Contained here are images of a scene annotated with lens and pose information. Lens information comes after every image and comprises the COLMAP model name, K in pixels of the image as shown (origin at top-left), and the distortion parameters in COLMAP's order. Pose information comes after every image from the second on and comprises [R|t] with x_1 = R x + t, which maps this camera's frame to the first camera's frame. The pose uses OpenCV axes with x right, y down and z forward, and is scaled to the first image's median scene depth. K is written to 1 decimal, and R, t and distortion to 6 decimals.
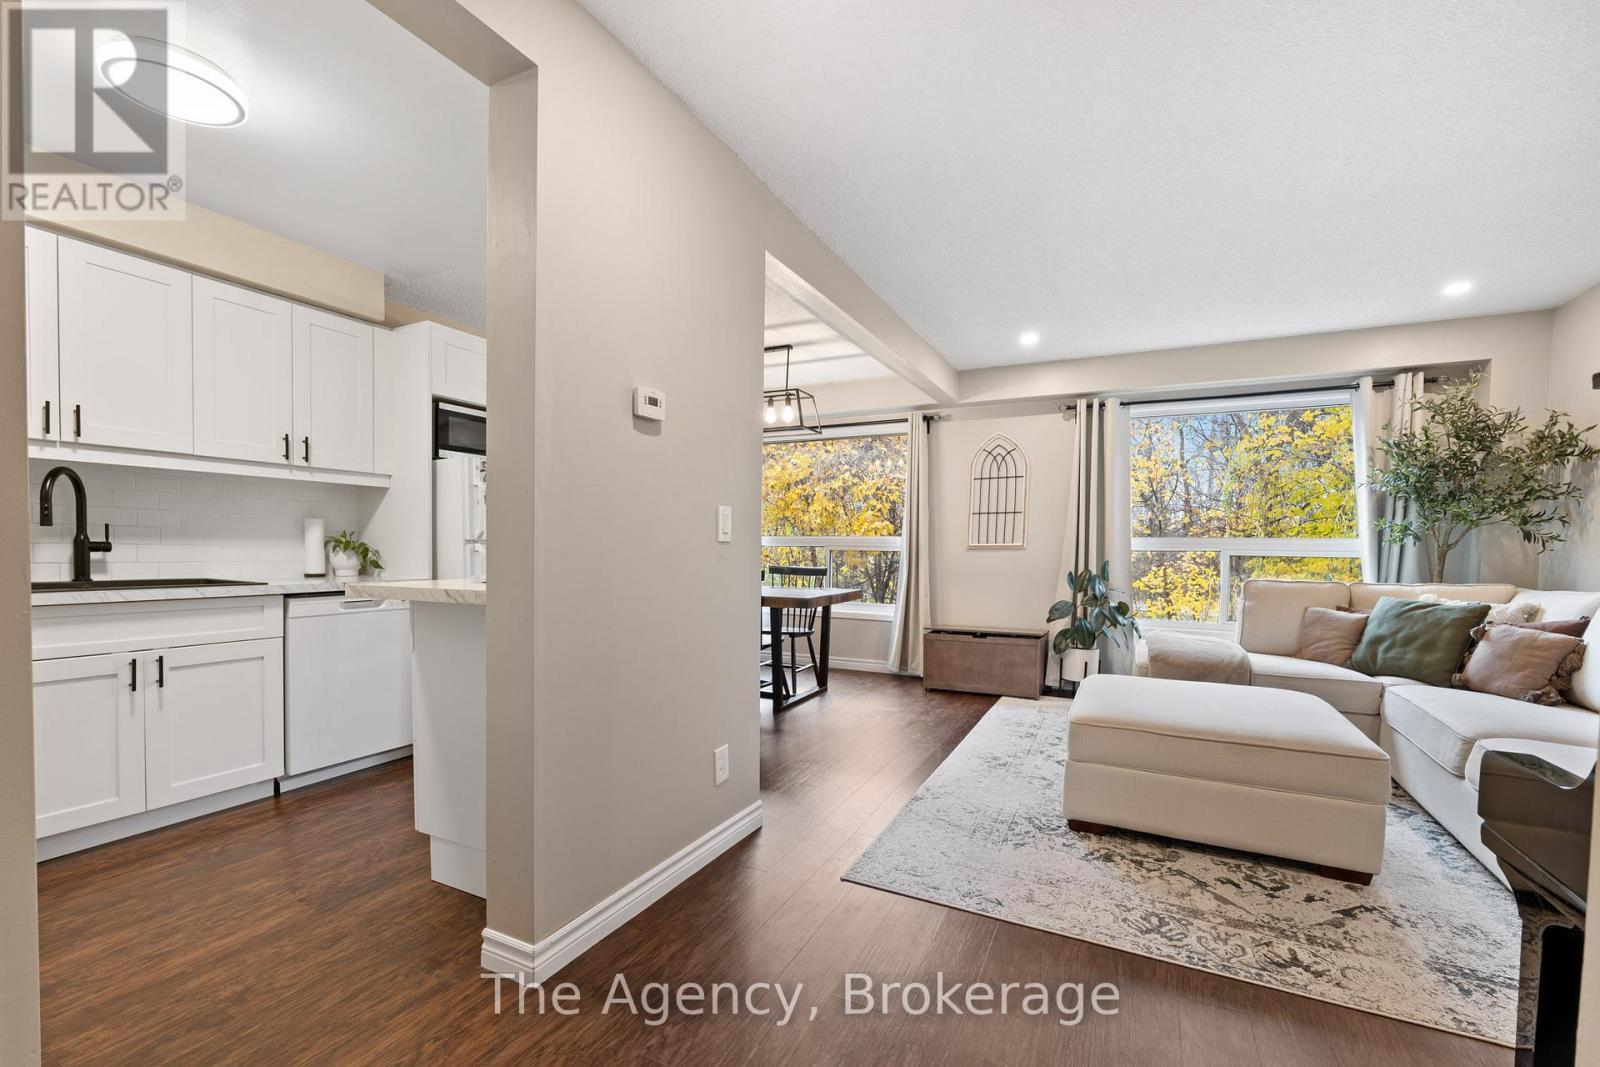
lens RADIAL K [[659.8, 0, 797.8], [0, 659.8, 559.2], [0, 0, 1]] dist [-0.009532, 0.000030]
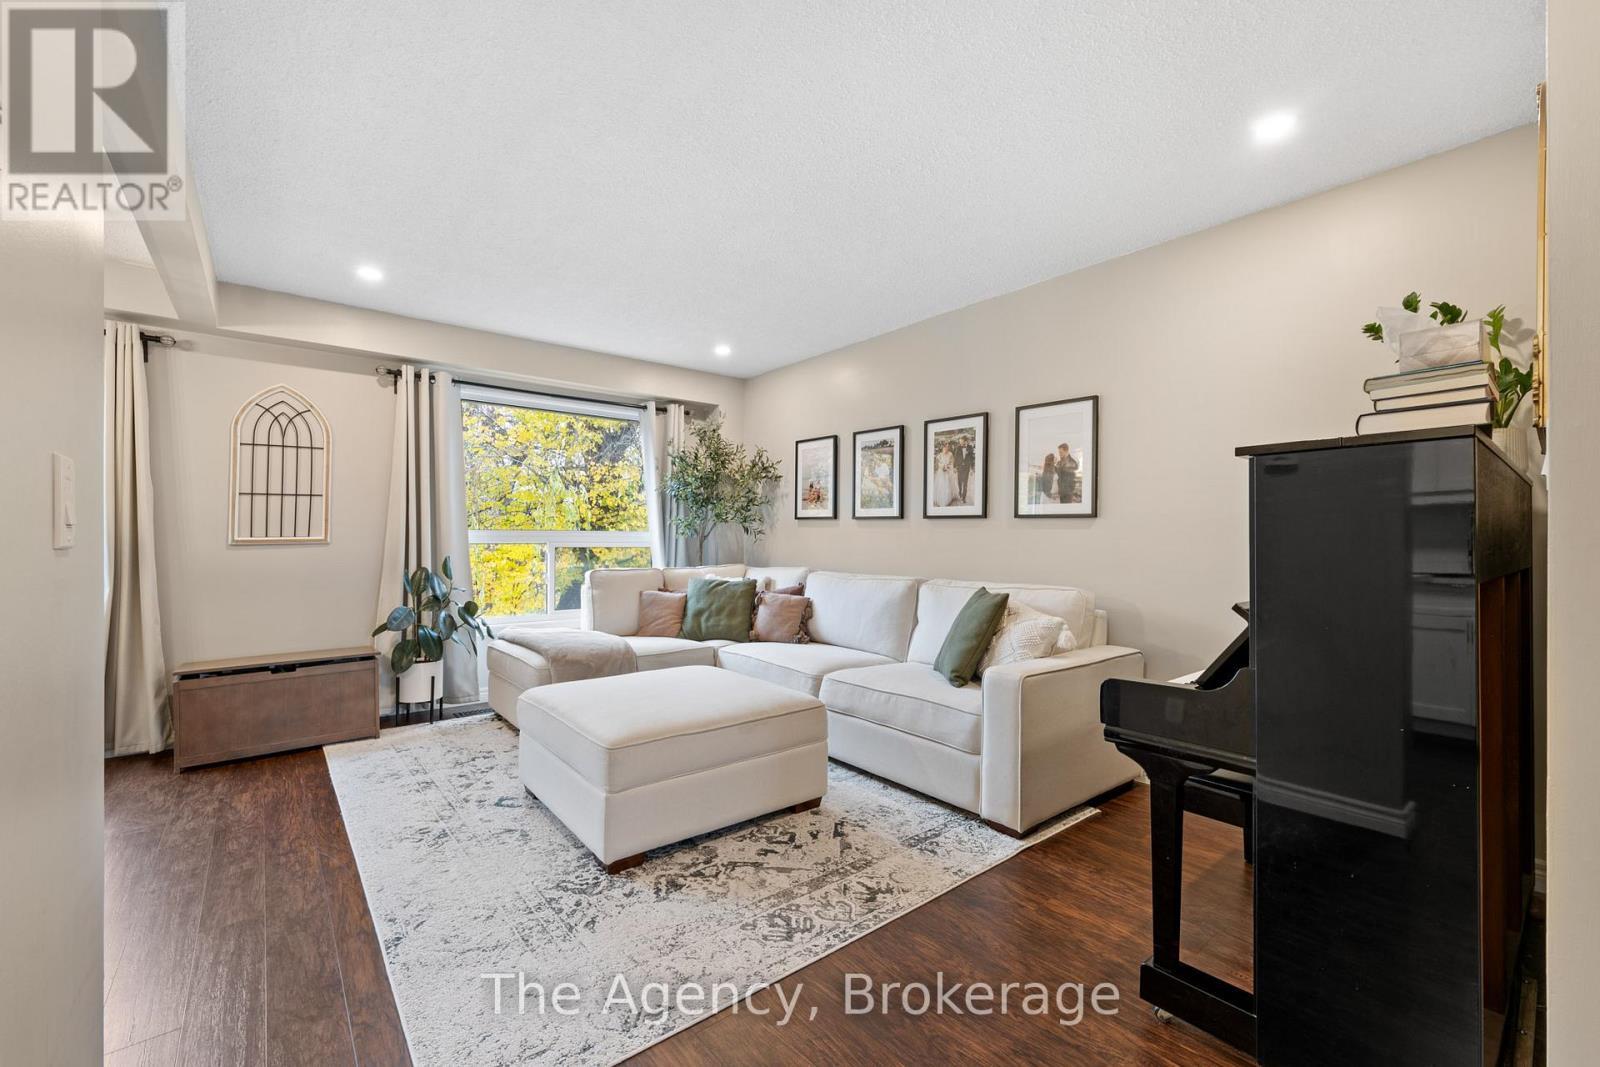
lens RADIAL K [[656.8, 0, 800.0], [0, 656.8, 533.5], [0, 0, 1]] dist [-0.006486, 0.000034]
pose [[0.410274, -0.001793, 0.911961, -0.186155], [0.021893, 0.999729, -0.007884, -0.014897], [-0.911700, 0.023200, 0.410202, 0.296244]]
